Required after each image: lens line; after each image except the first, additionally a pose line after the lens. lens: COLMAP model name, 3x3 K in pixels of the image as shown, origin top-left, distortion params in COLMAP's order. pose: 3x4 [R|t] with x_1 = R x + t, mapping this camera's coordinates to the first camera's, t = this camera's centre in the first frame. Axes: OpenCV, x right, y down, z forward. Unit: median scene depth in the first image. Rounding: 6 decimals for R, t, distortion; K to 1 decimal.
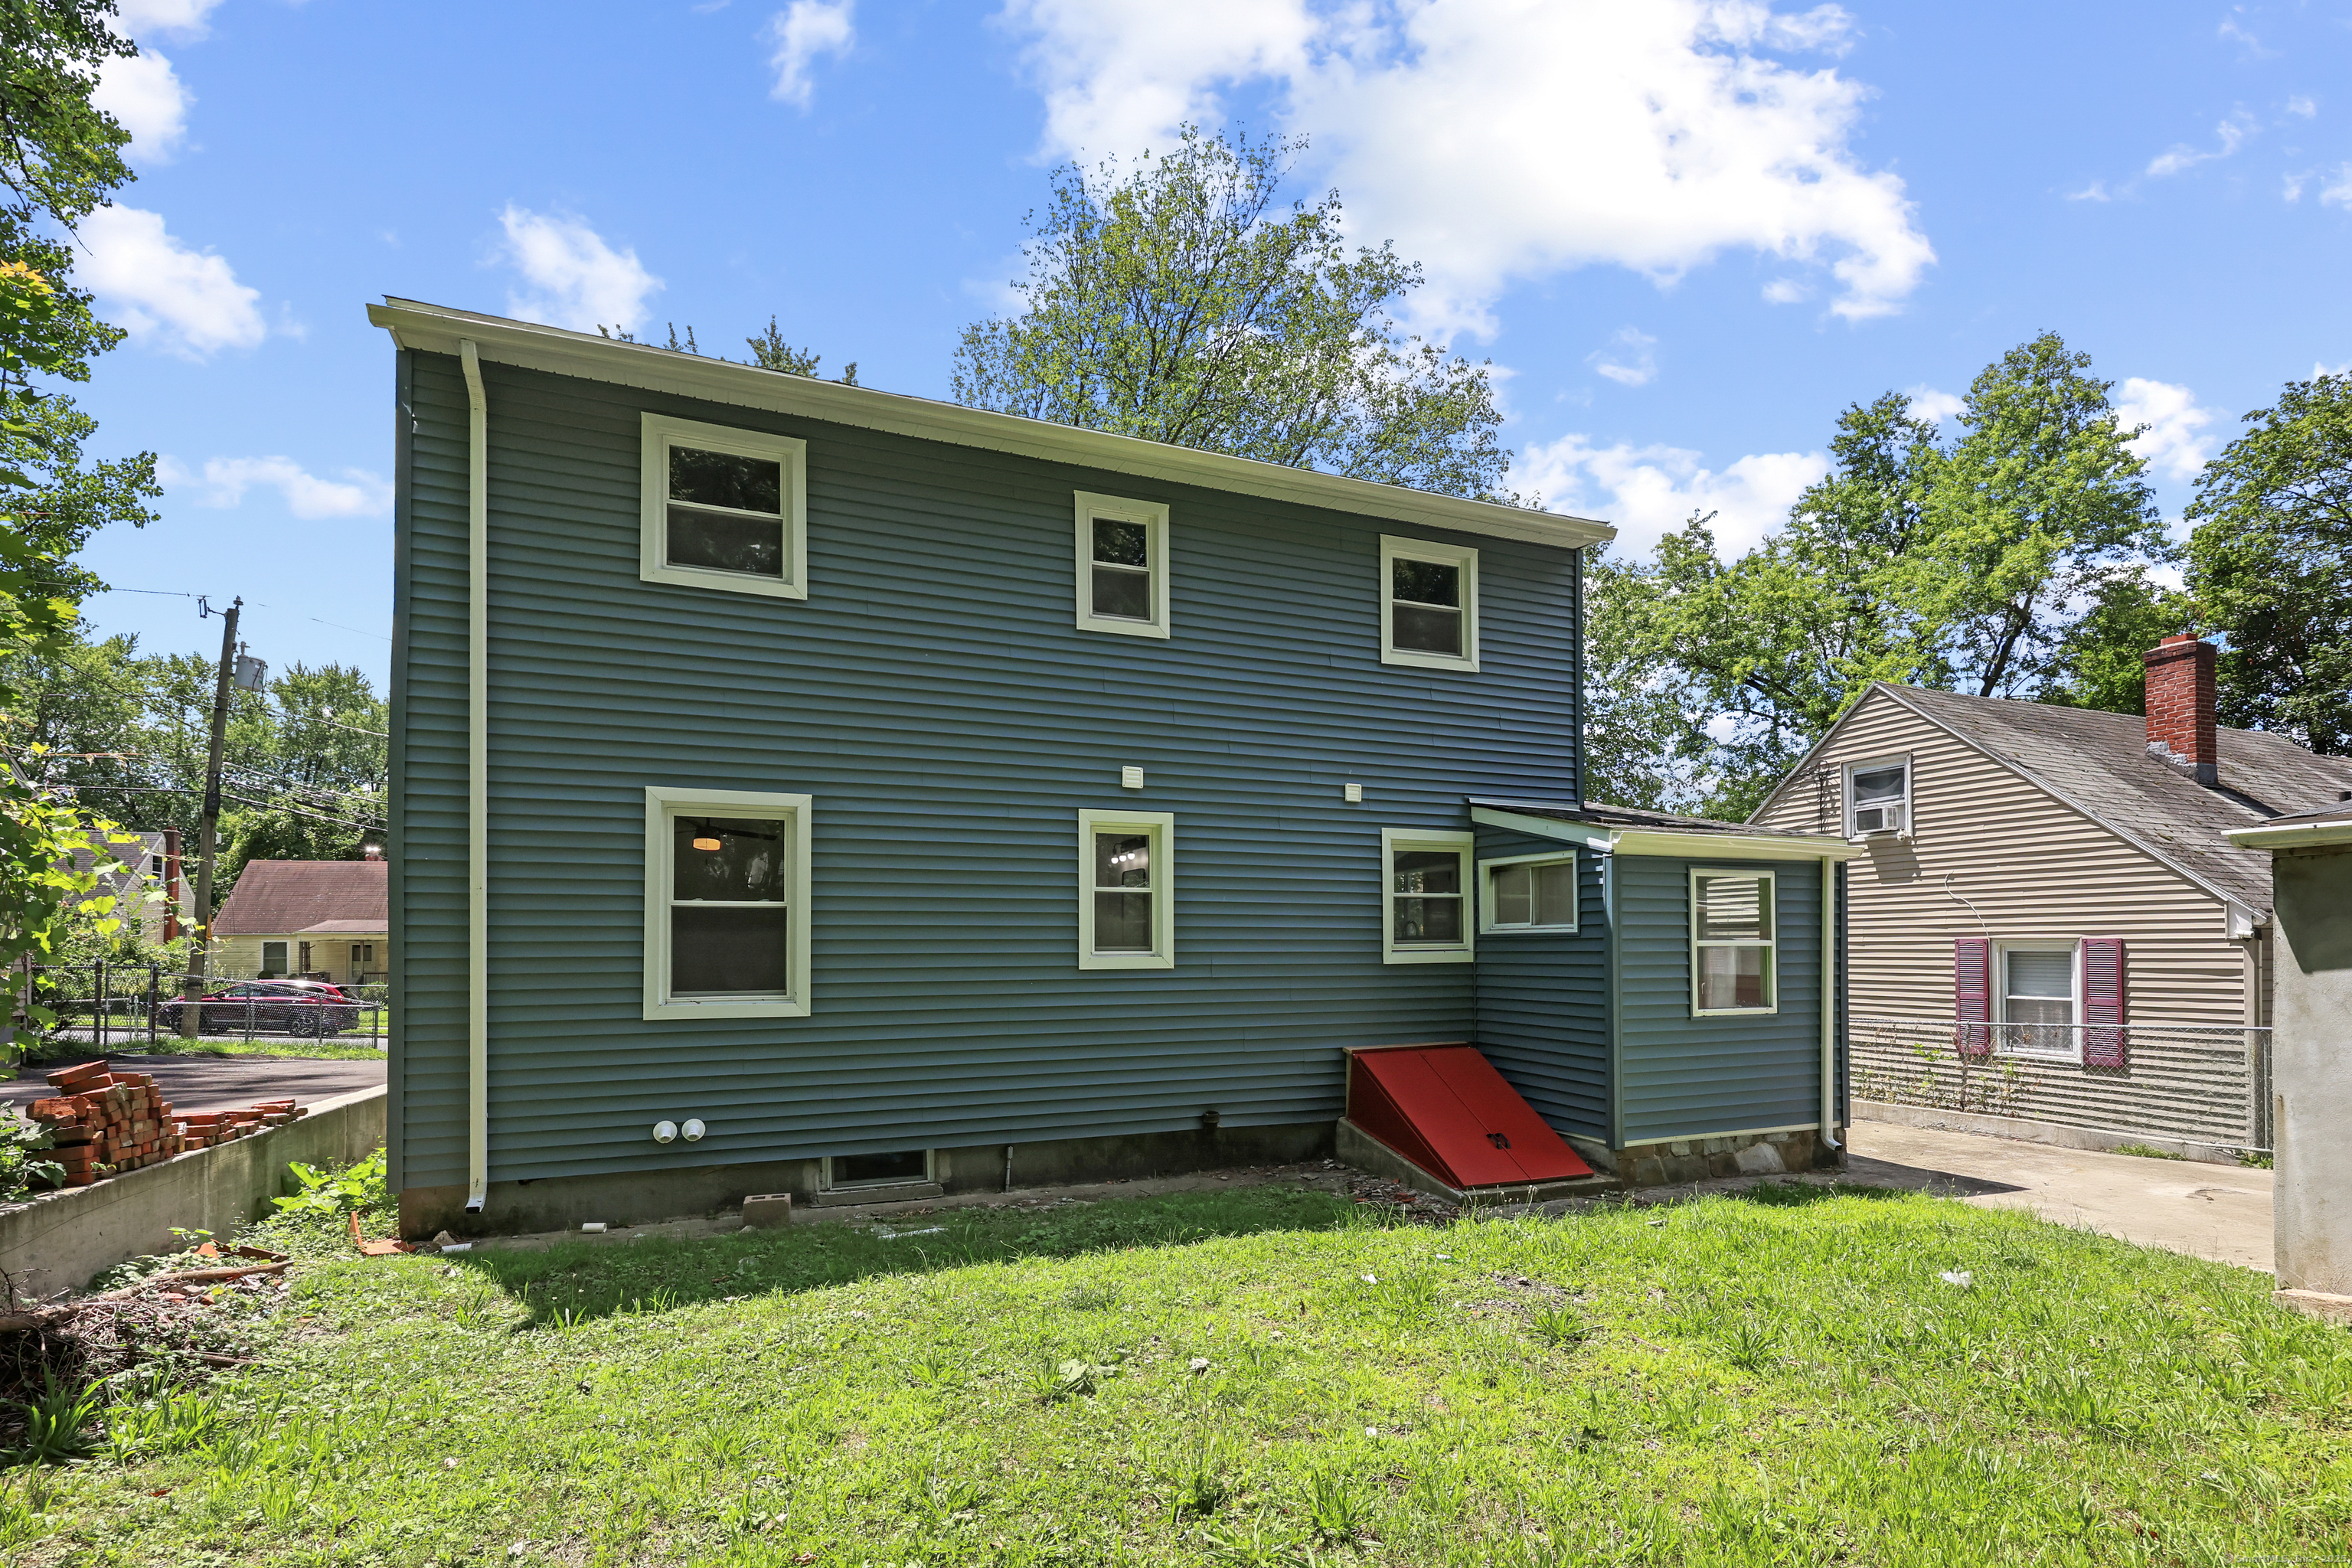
lens RADIAL K [[1072.2, 0, 1176.9], [0, 1072.2, 931.2], [0, 0, 1]] dist [0.002389, -0.003497]
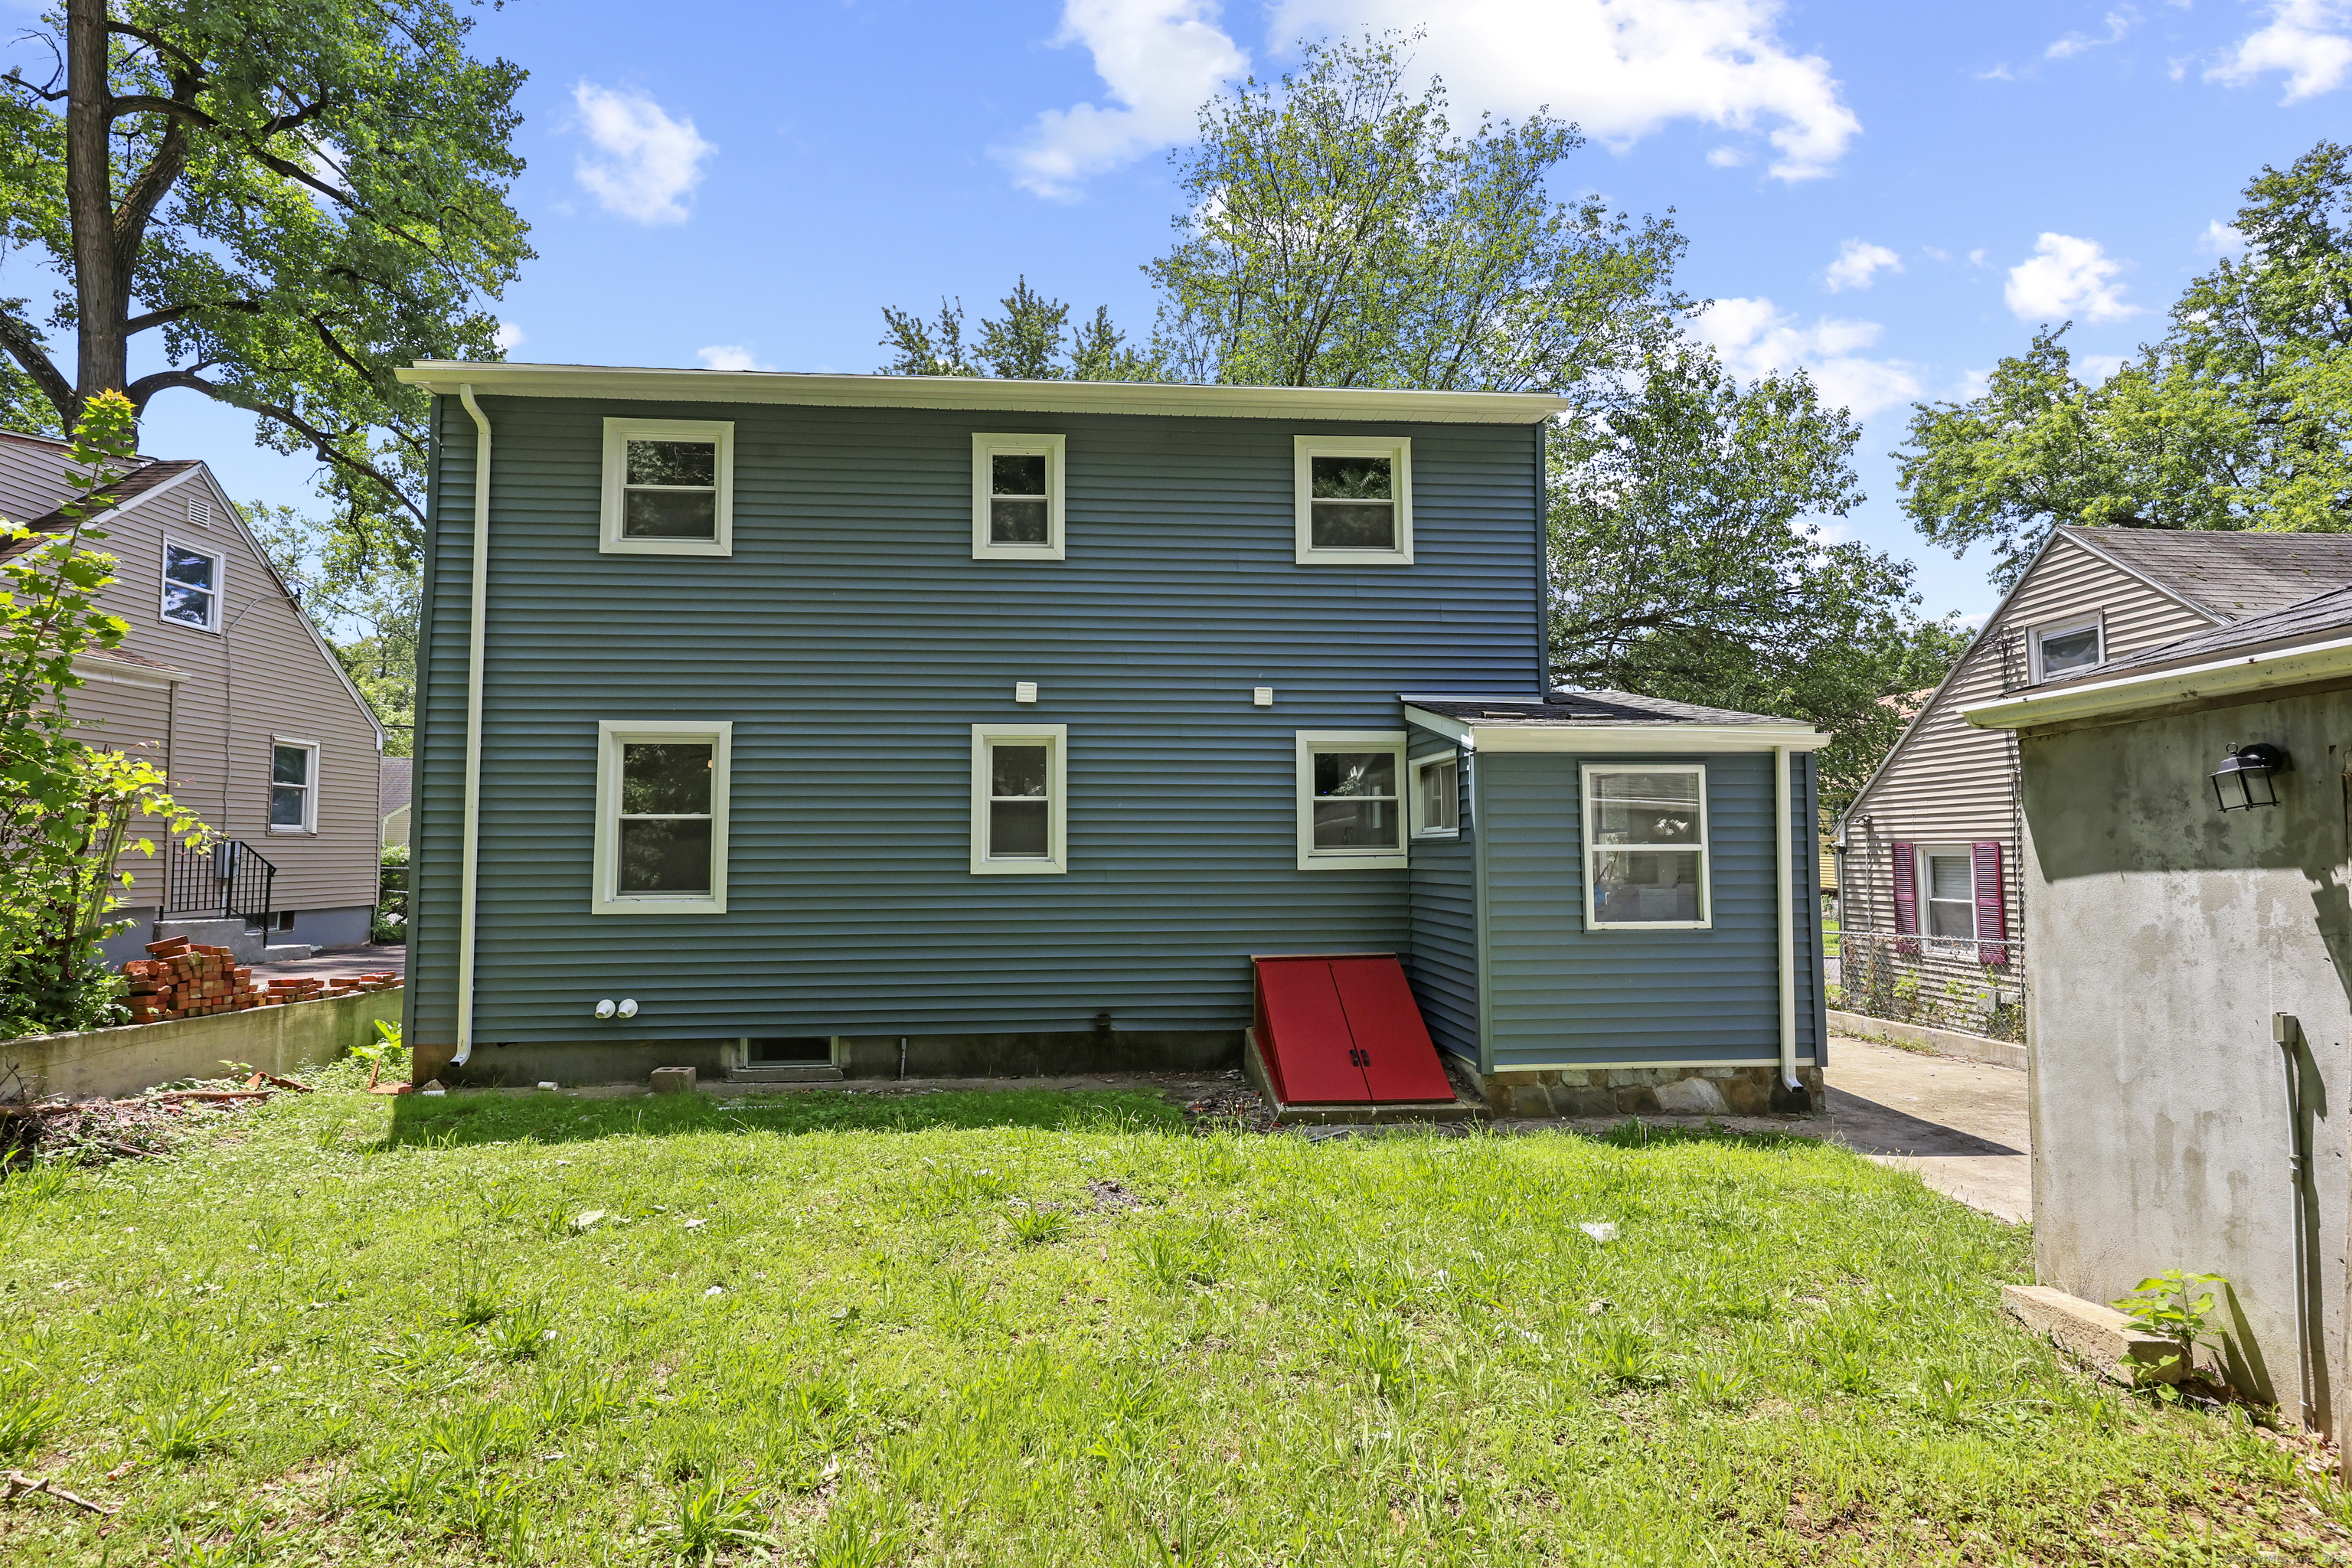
lens RADIAL K [[1099.2, 0, 1176.0], [0, 1099.2, 784.0], [0, 0, 1]] dist [-0.002910, 0.000224]
pose [[0.953235, -0.020114, -0.301561, 0.420647], [0.005490, 0.998771, -0.049263, 0.001201], [0.302181, 0.045304, 0.952173, 0.015780]]
